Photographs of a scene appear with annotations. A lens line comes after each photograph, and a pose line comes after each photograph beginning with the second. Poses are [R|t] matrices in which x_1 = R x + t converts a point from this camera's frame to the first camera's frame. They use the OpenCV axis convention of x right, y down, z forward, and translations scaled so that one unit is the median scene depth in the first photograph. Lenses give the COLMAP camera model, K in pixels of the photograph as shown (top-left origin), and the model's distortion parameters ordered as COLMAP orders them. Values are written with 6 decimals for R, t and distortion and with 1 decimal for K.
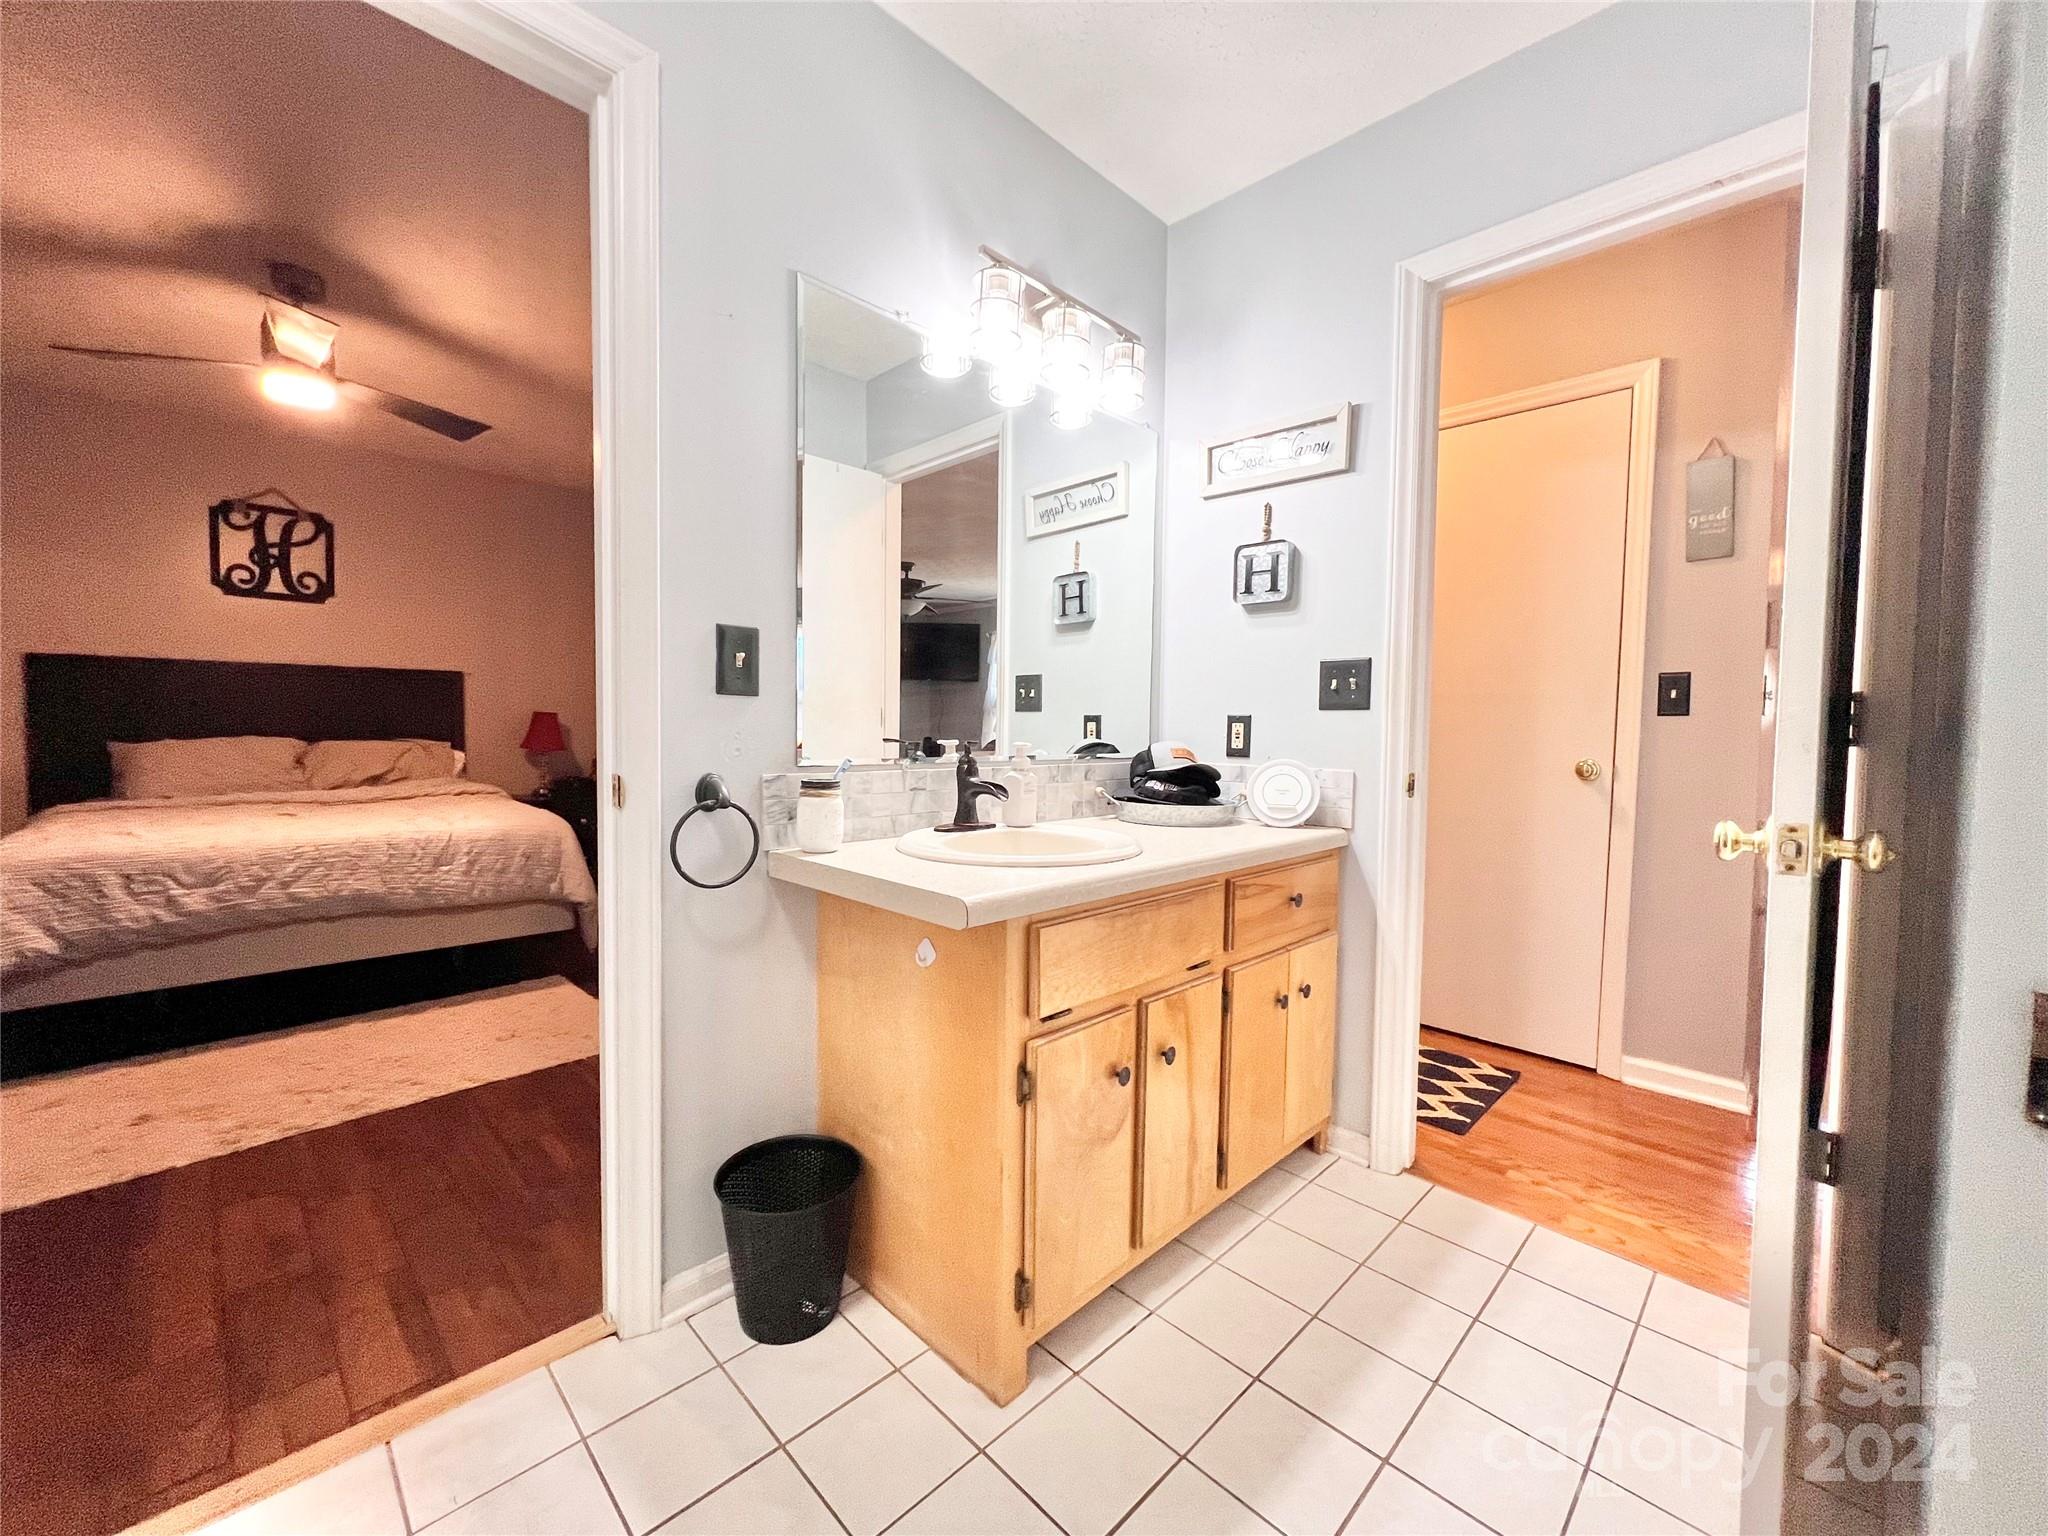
lens RADIAL K [[819.9, 0, 1025.9], [0, 819.9, 767.2], [0, 0, 1]] dist [-0.002709, 0.000218]
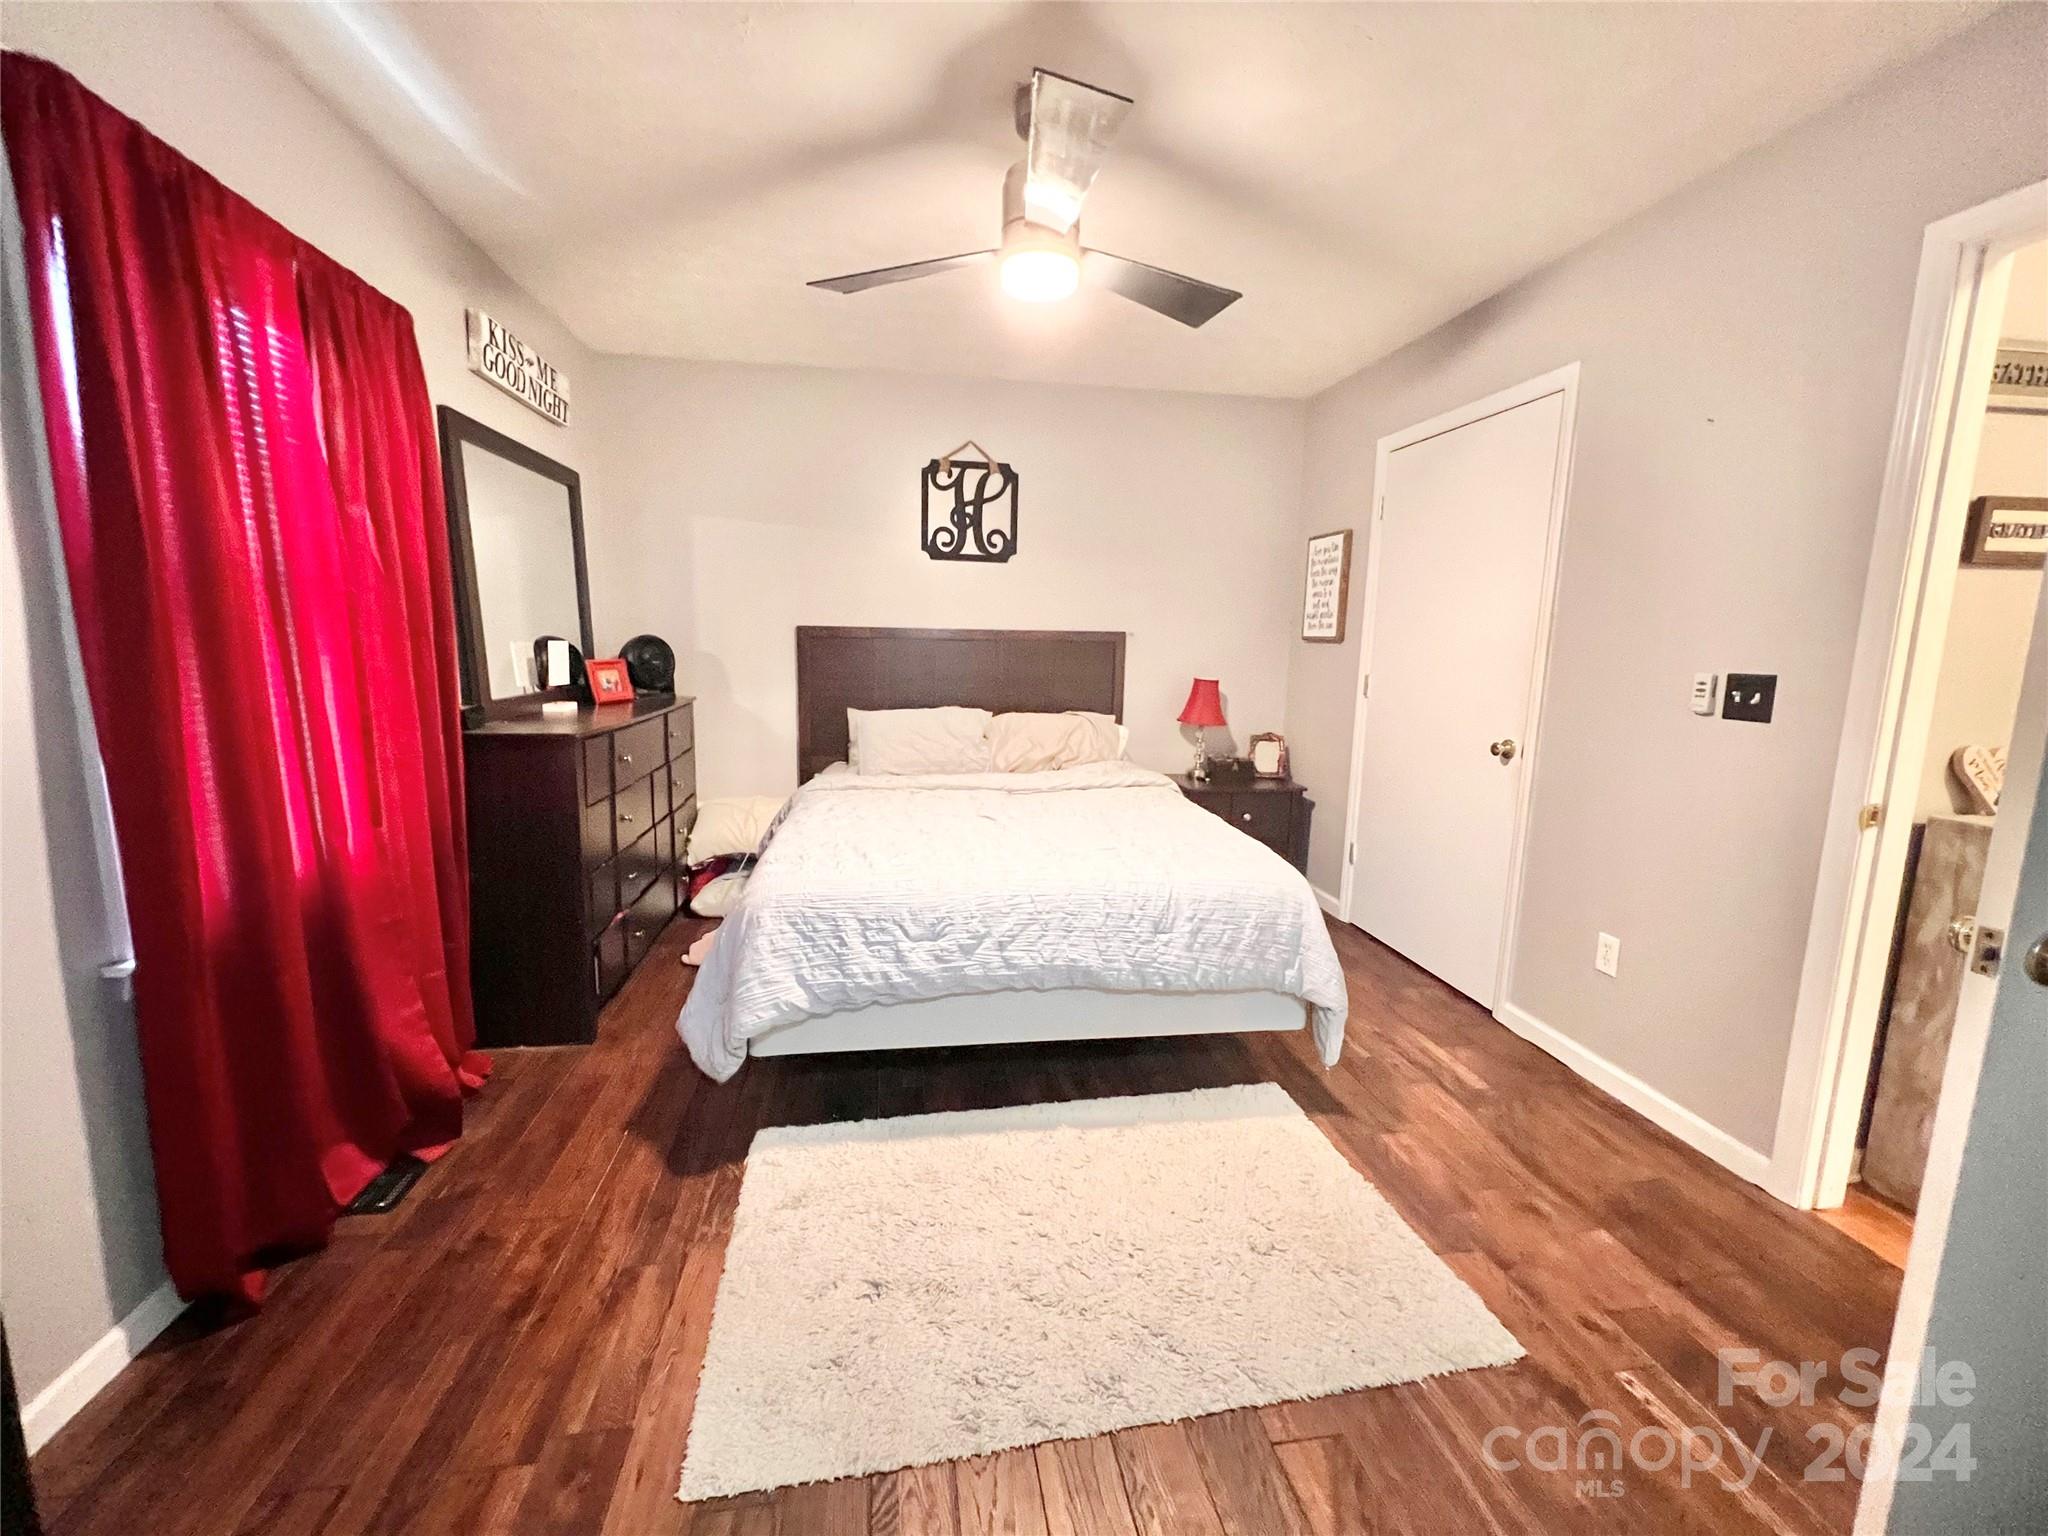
lens RADIAL K [[819.9, 0, 1020.4], [0, 819.9, 764.4], [0, 0, 1]] dist [-0.002709, 0.000218]
pose [[0.806511, 0.092542, -0.583932, -0.298444], [-0.038671, 0.993816, 0.104089, -0.073920], [0.589953, -0.061368, 0.805102, 0.258923]]
